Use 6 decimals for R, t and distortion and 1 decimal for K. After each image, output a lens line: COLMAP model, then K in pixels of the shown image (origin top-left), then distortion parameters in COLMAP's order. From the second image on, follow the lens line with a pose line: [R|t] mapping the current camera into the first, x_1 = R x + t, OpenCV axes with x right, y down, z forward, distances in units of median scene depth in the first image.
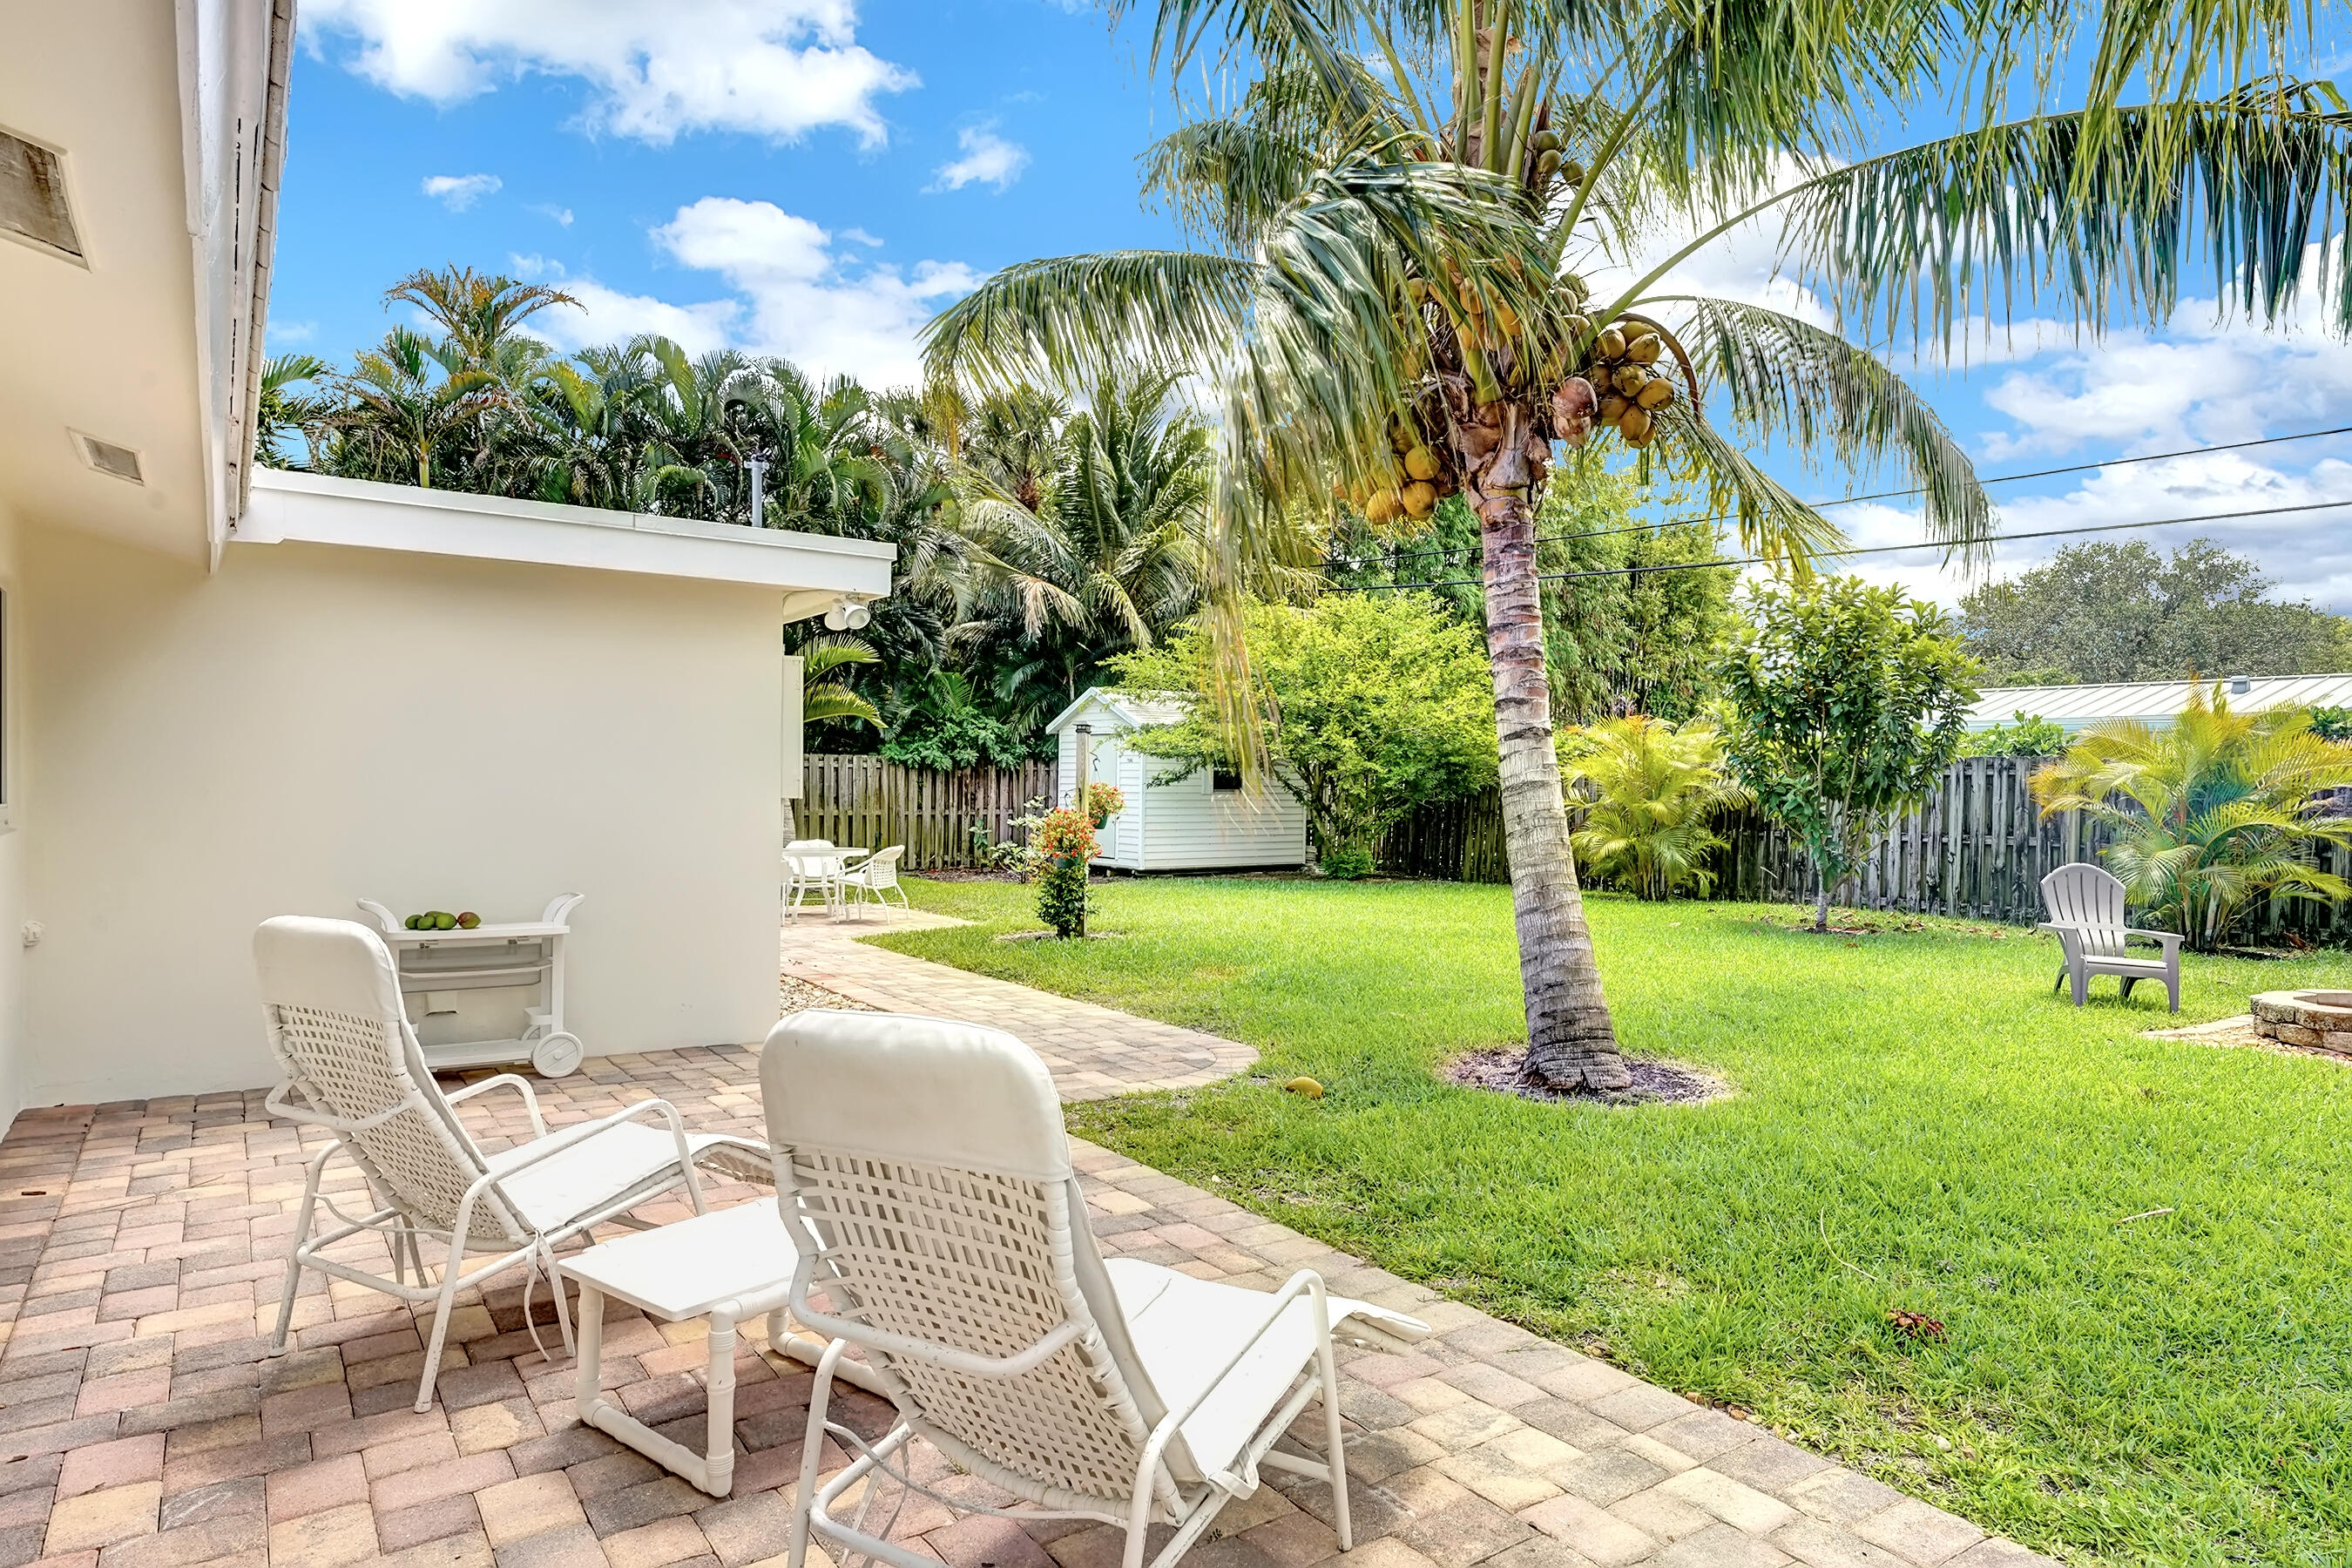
lens RADIAL K [[1407.2, 0, 1184.8], [0, 1407.2, 786.2], [0, 0, 1]] dist [-0.003760, -0.000720]
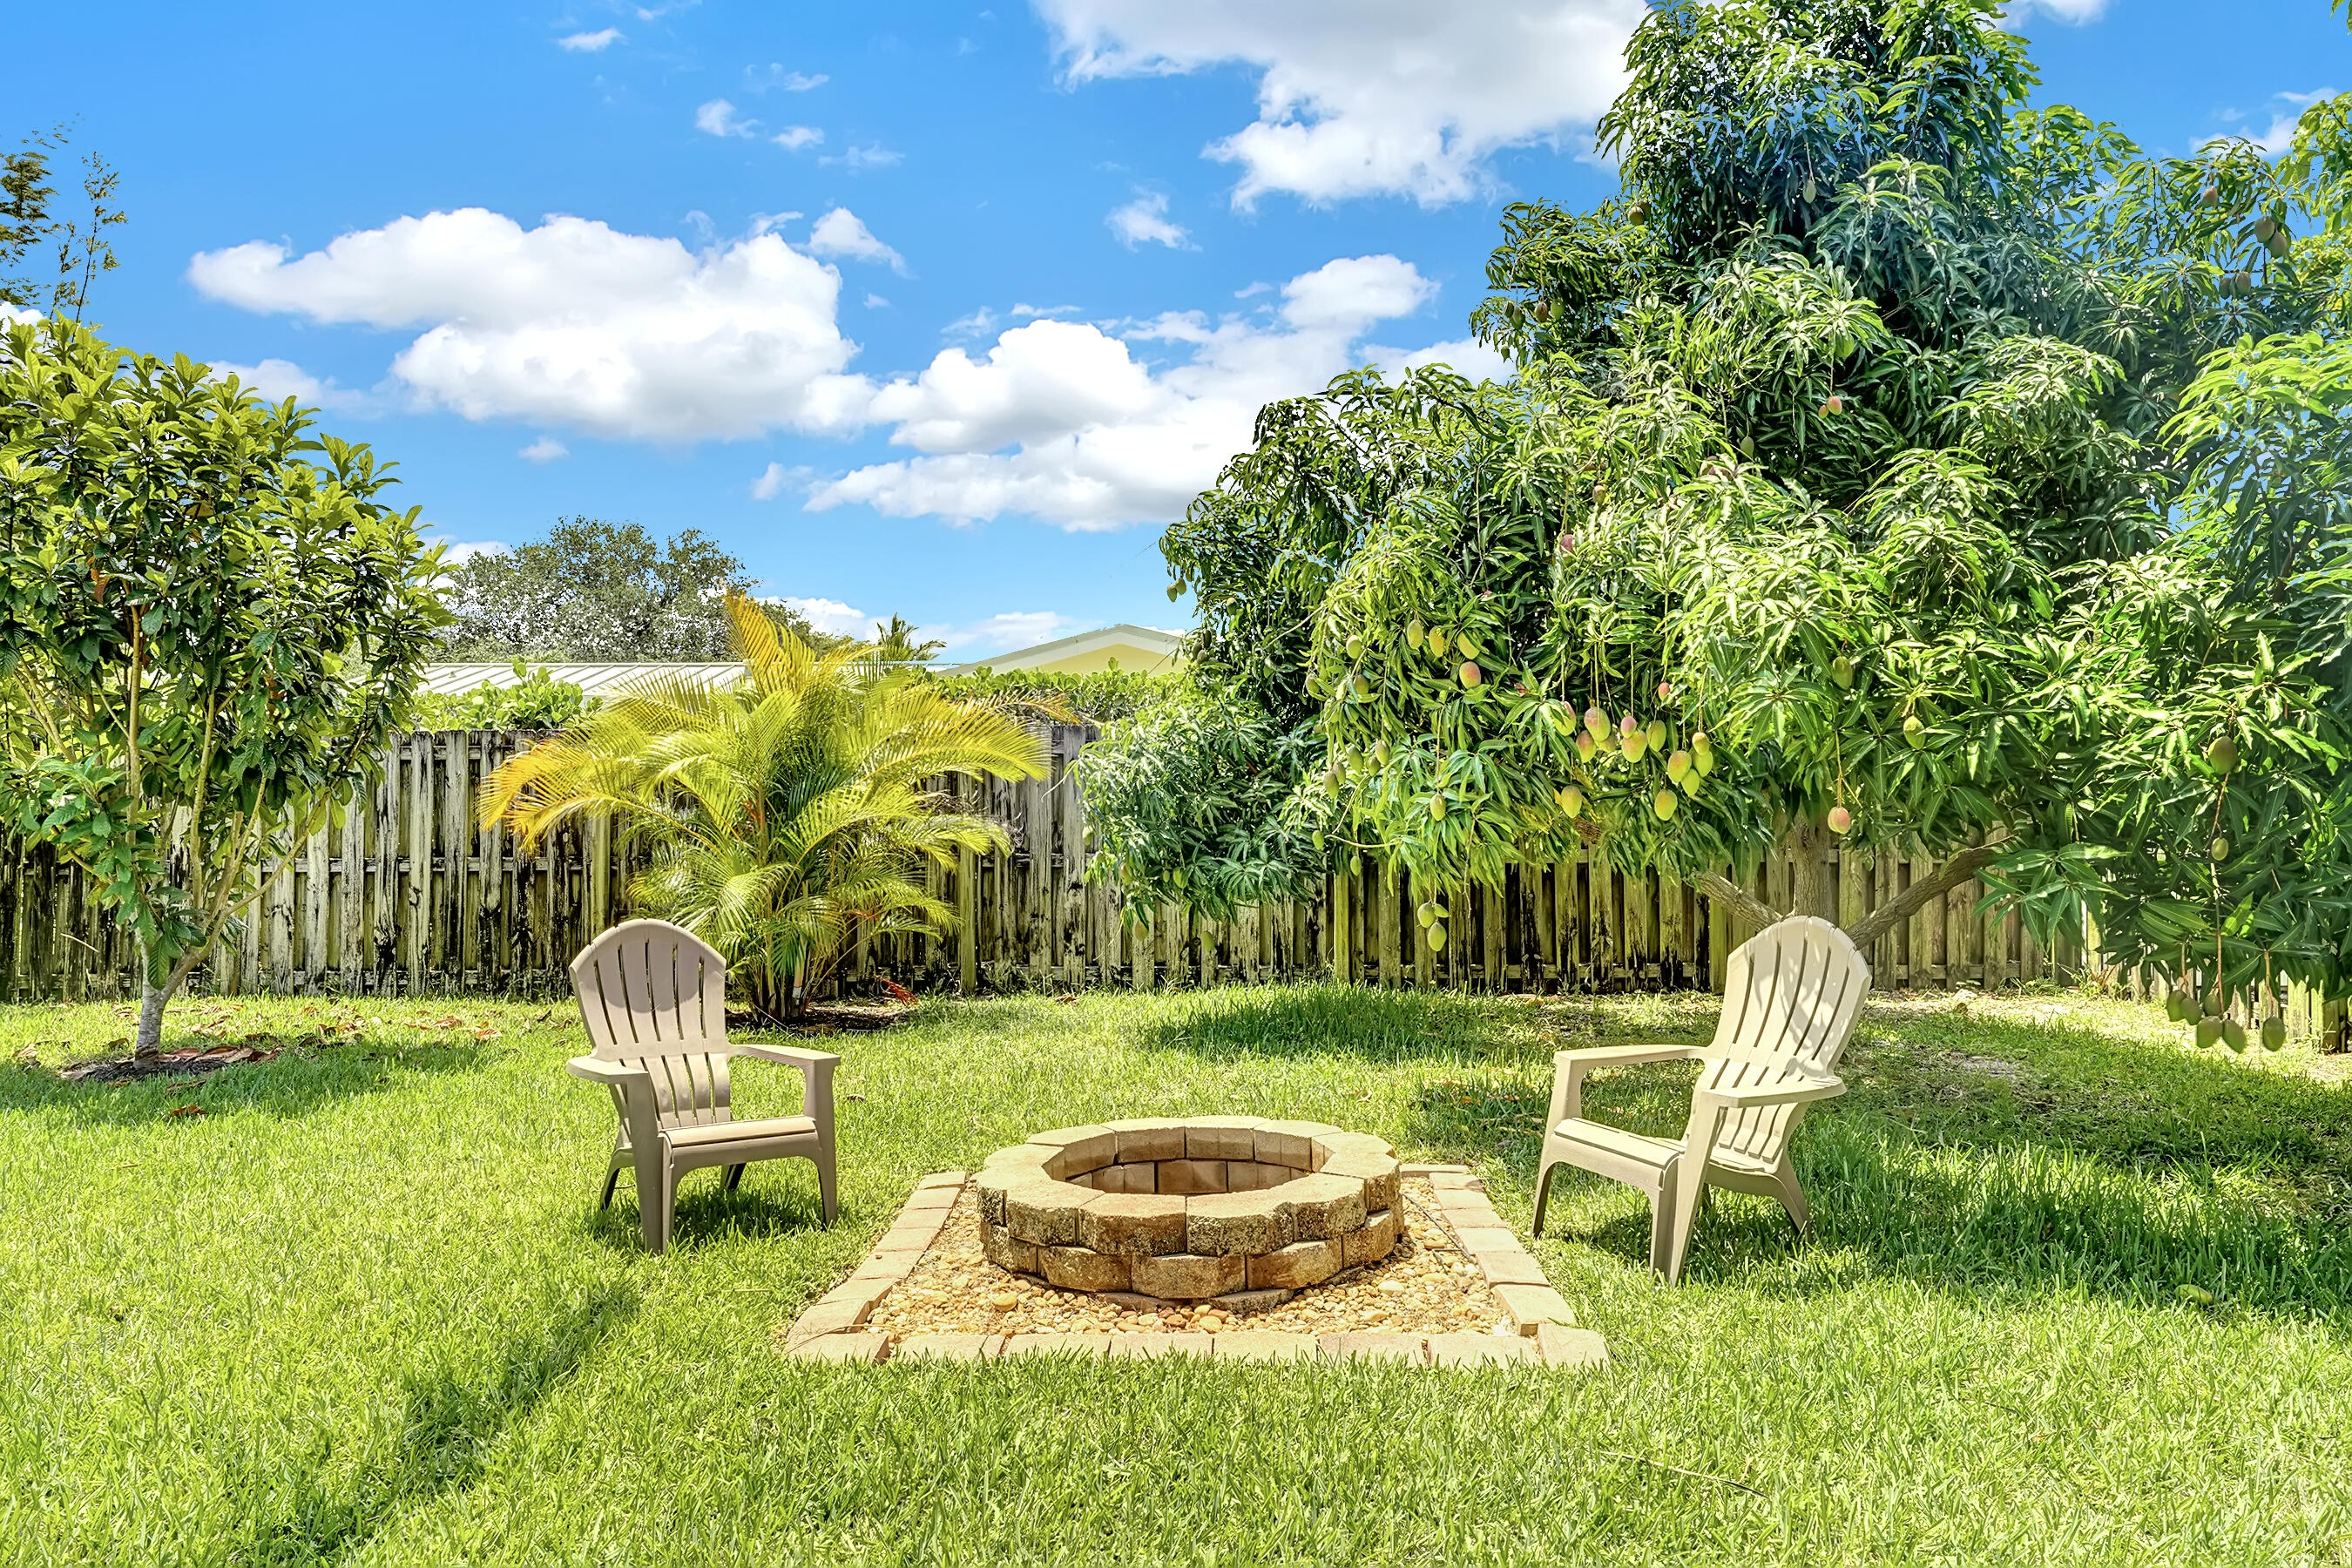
lens RADIAL K [[1596.3, 0, 1183.5], [0, 1596.3, 784.4], [0, 0, 1]] dist [0.074936, 0.000993]
pose [[0.600555, -0.010428, 0.799515, 0.187834], [0.015082, 0.999885, 0.001713, 0.006344], [-0.799441, 0.011030, 0.600643, 0.318414]]
